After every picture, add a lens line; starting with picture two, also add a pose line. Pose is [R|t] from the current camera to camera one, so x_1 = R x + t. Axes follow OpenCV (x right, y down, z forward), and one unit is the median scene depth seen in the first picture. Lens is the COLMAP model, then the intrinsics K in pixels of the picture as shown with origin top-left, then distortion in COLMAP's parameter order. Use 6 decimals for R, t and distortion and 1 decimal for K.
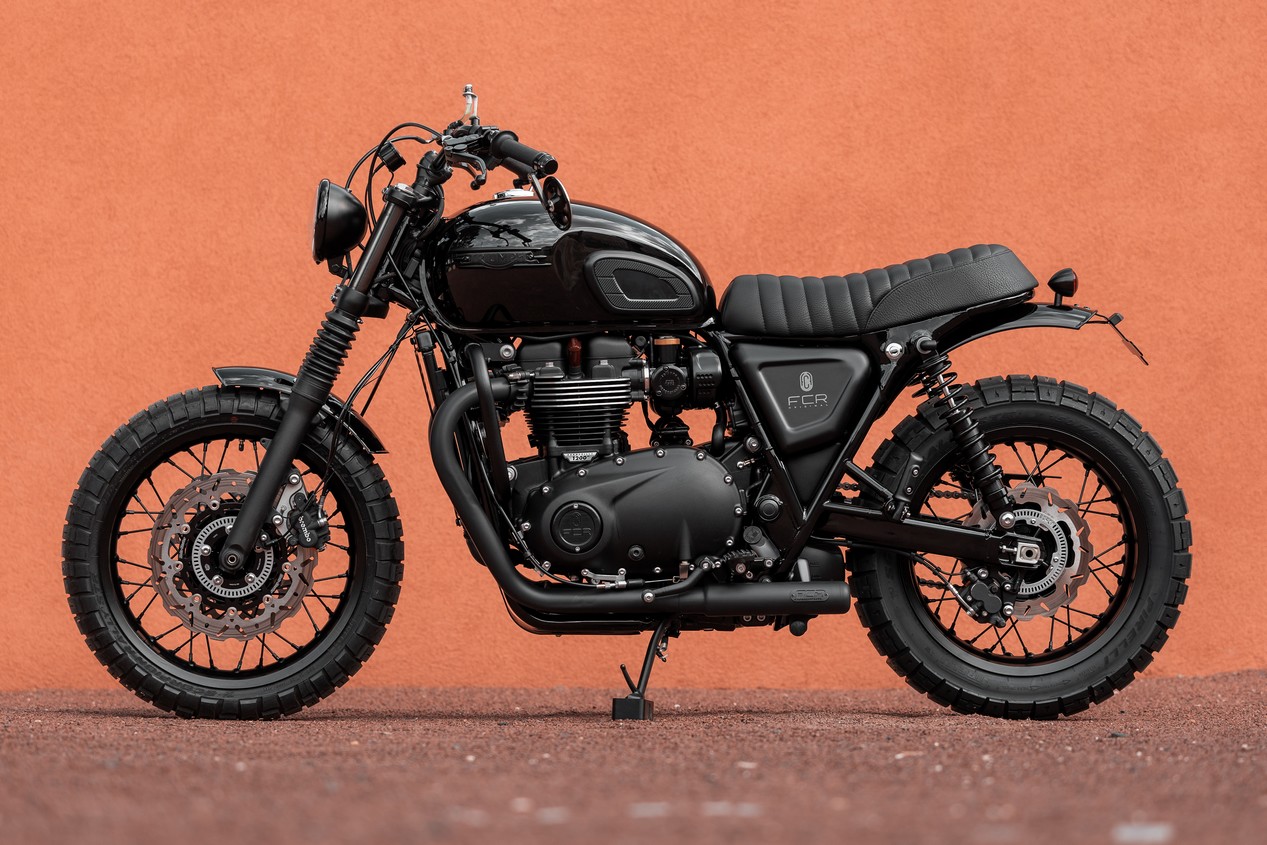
lens RADIAL K [[4528.5, 0, 633.5], [0, 4528.5, 422.5], [0, 0, 1]] dist [-0.052837, -0.893894]
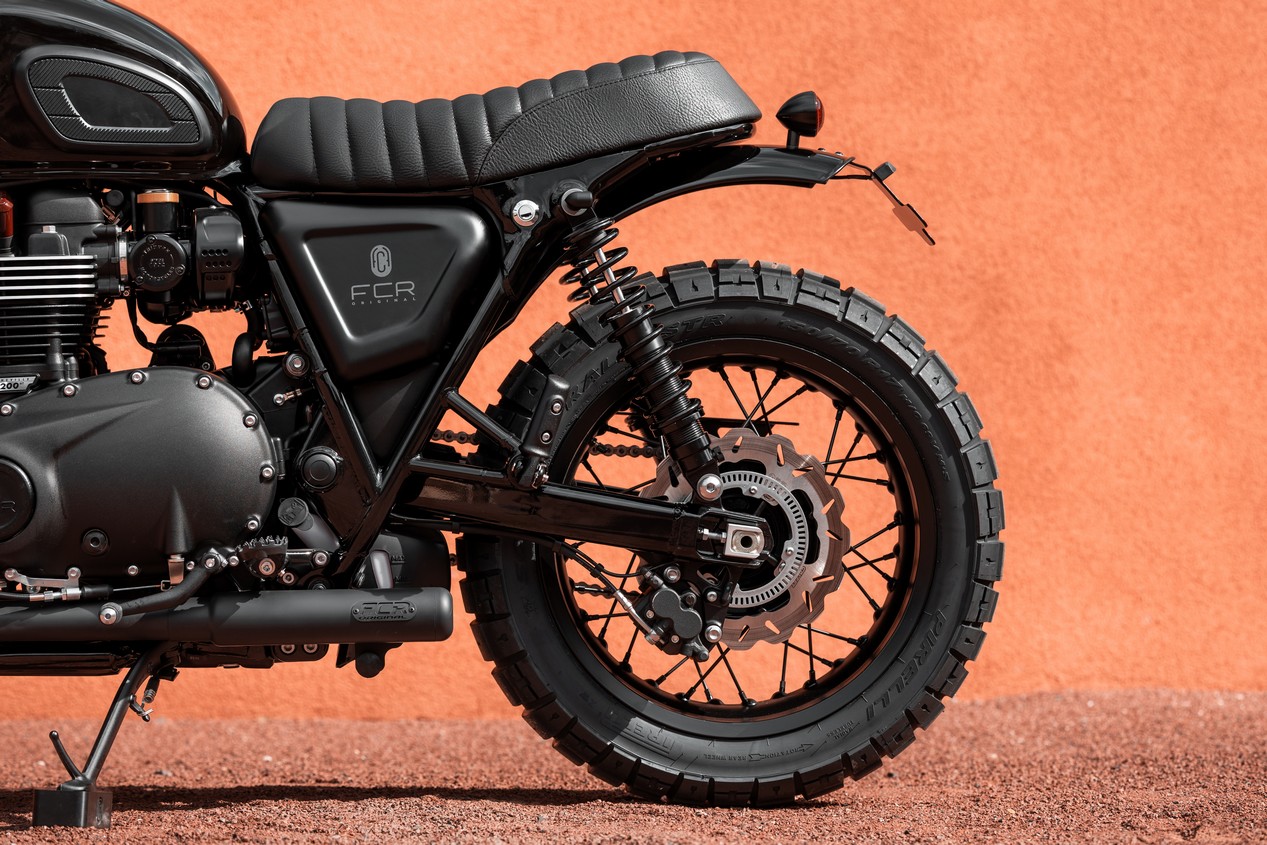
lens RADIAL K [[3084.1, 0, 633.5], [0, 3084.1, 422.5], [0, 0, 1]] dist [-0.037445, -0.333715]
pose [[0.999340, -0.001095, 0.036307, 0.056108], [0.001584, 0.999908, -0.013452, 0.018079], [-0.036288, 0.013500, 0.999250, 0.572881]]
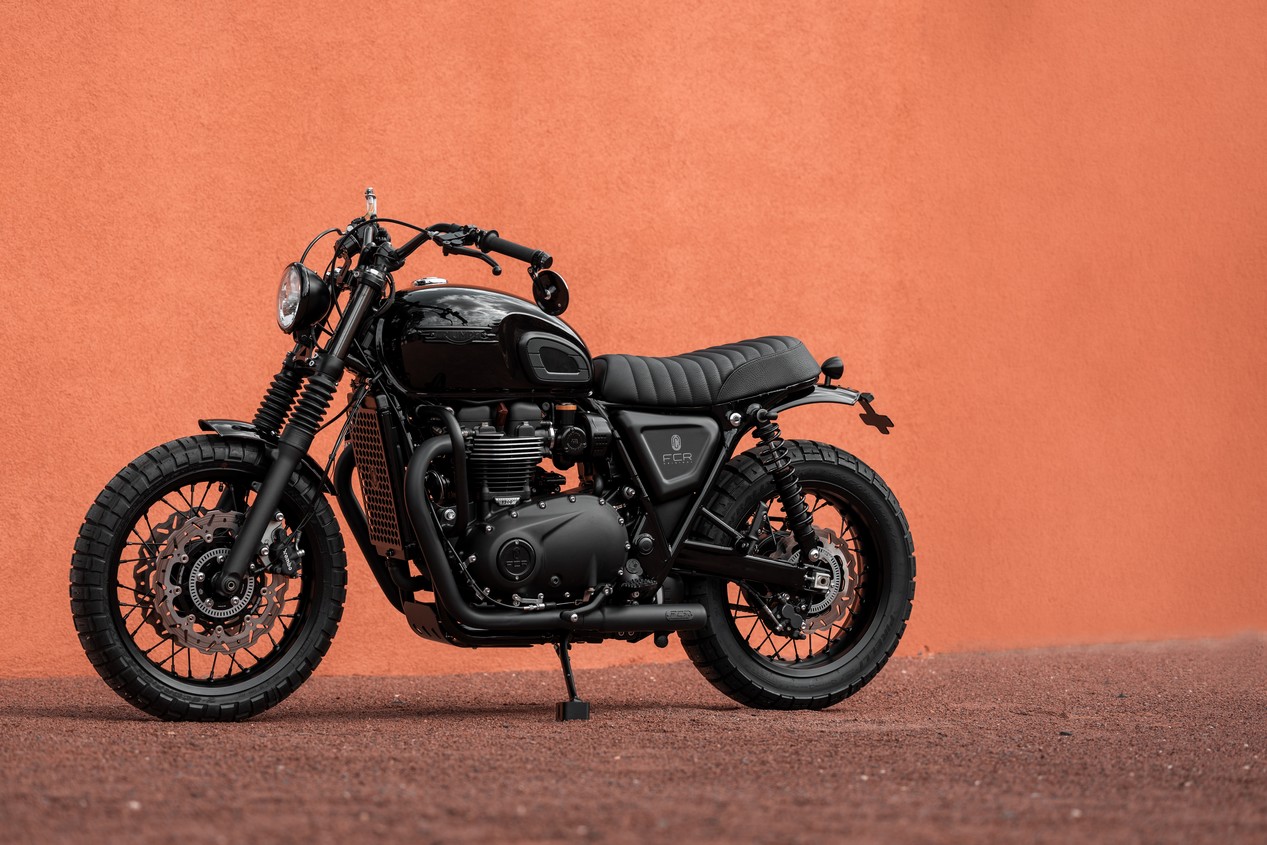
lens RADIAL K [[3146.9, 0, 633.5], [0, 3146.9, 422.5], [0, 0, 1]] dist [-0.043805, -0.000494]
pose [[0.913633, 0.022711, 0.405904, -0.316975], [-0.021142, 0.999742, -0.008349, -0.006974], [-0.405989, -0.000953, 0.913877, 0.212955]]
